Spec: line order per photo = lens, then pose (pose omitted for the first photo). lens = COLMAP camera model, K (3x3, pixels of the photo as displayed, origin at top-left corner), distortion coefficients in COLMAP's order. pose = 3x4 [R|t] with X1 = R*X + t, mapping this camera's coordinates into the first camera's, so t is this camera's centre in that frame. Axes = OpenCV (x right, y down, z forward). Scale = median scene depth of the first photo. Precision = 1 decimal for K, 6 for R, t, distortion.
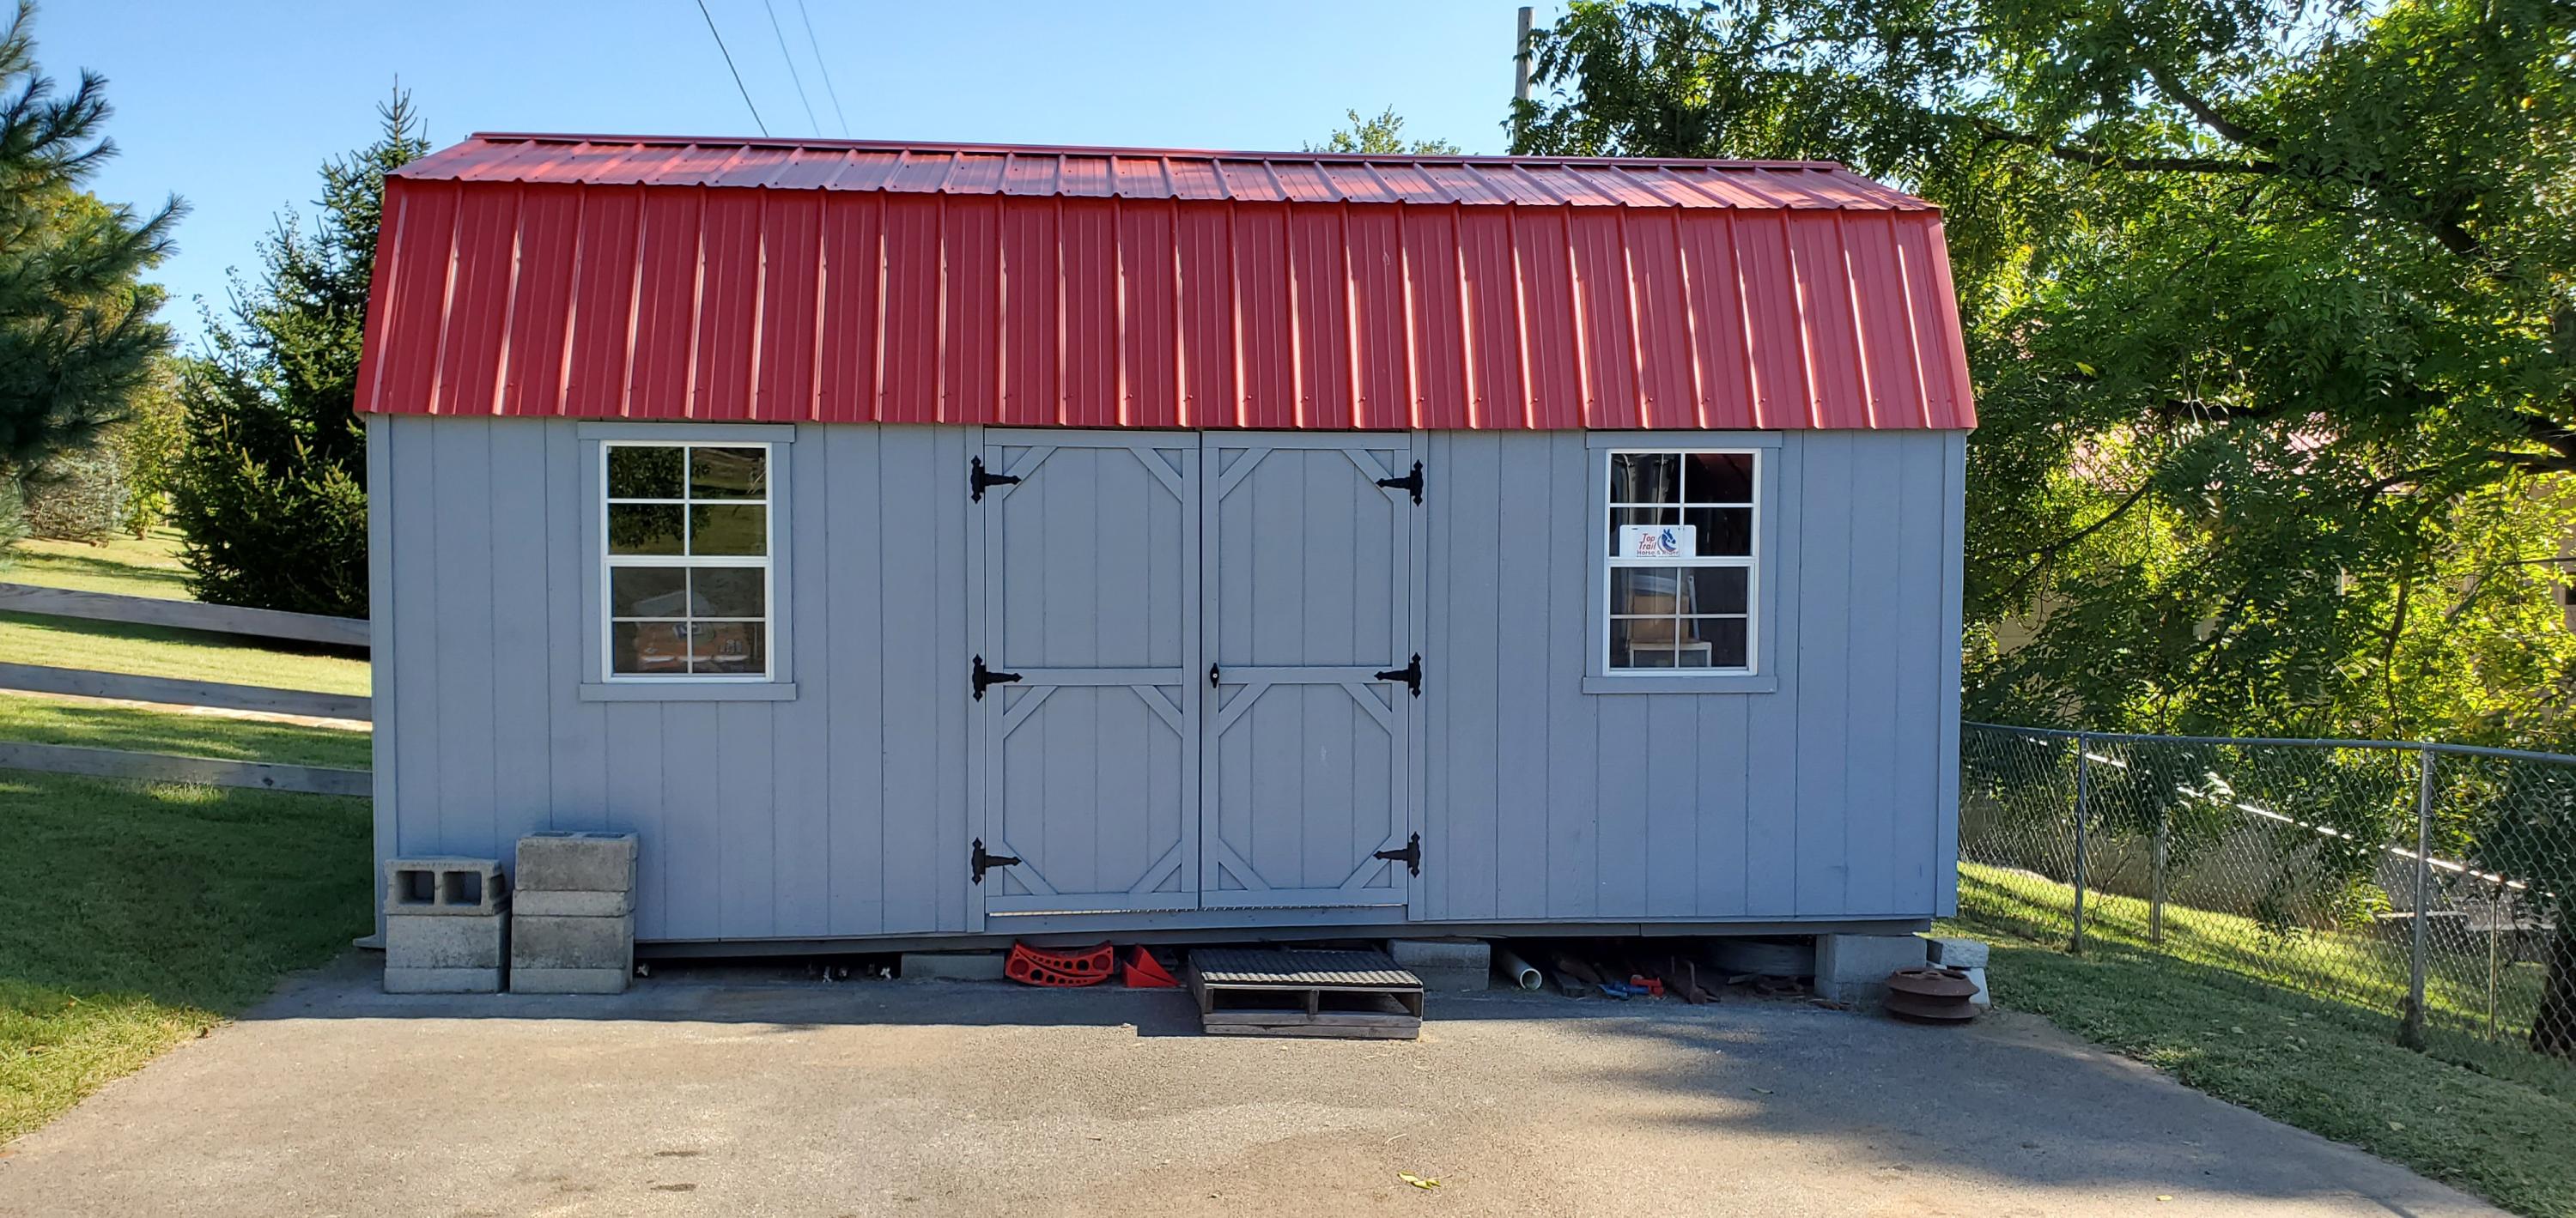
lens RADIAL K [[1903.1, 0, 1293.6], [0, 1903.1, 652.0], [0, 0, 1]] dist [0.263732, -0.848700]
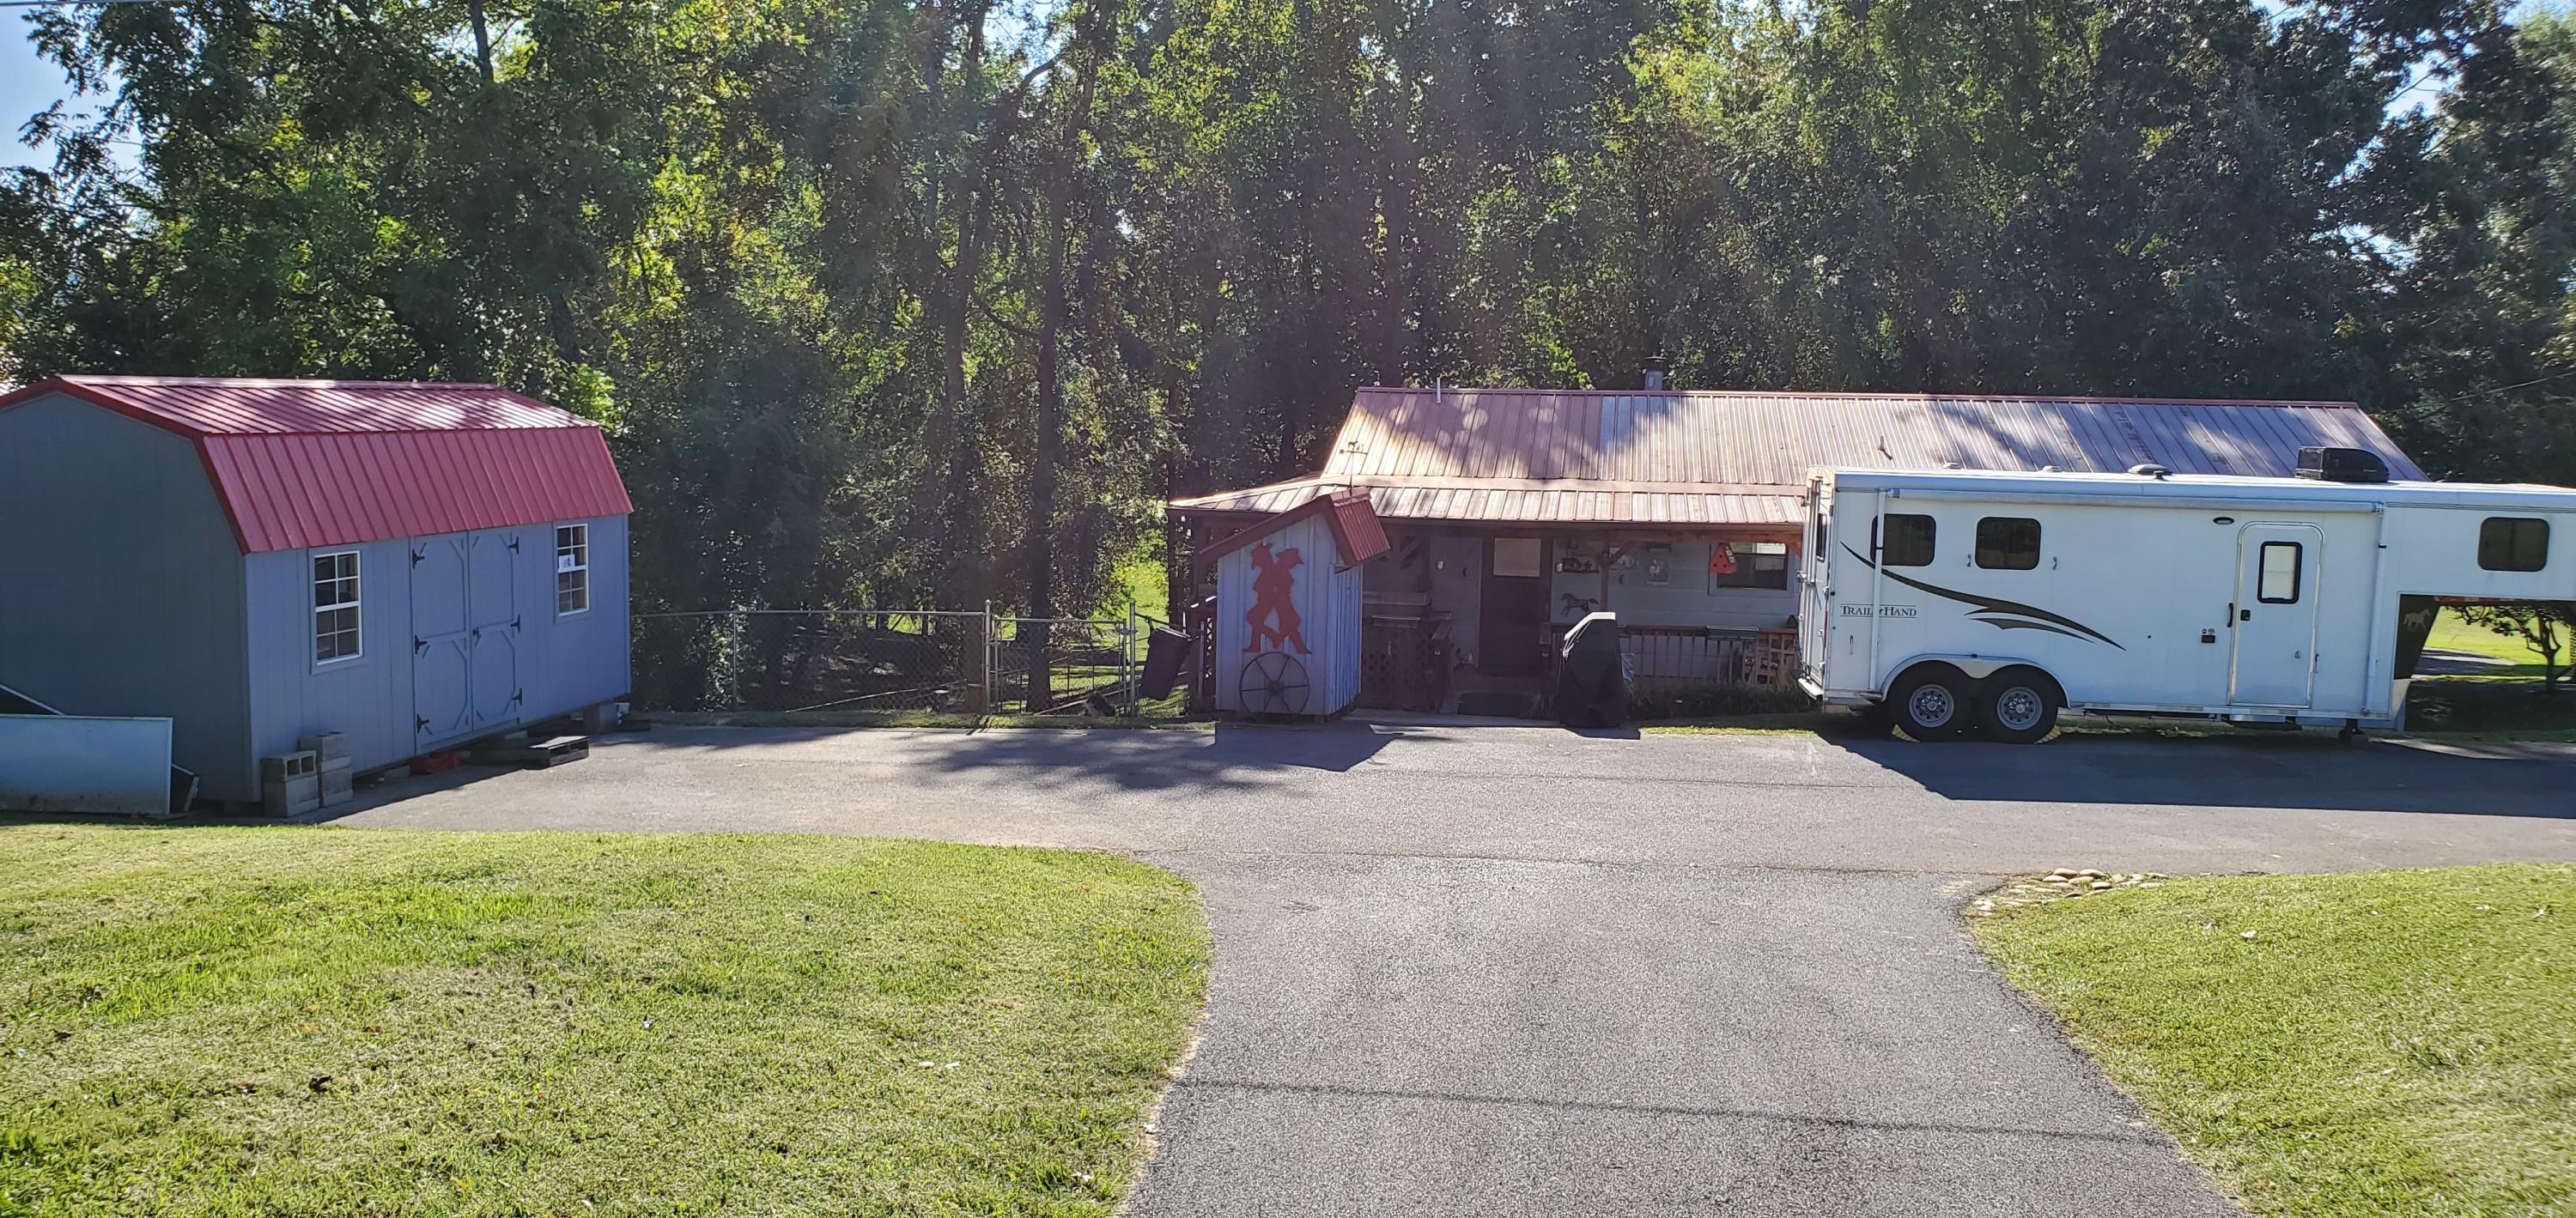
lens RADIAL K [[1903.1, 0, 1293.6], [0, 1903.1, 652.0], [0, 0, 1]] dist [0.263732, -0.848700]
pose [[0.258165, -0.116710, 0.959025, -2.136196], [0.025261, 0.993152, 0.114063, -0.217522], [-0.965770, -0.005221, 0.259346, -0.624358]]
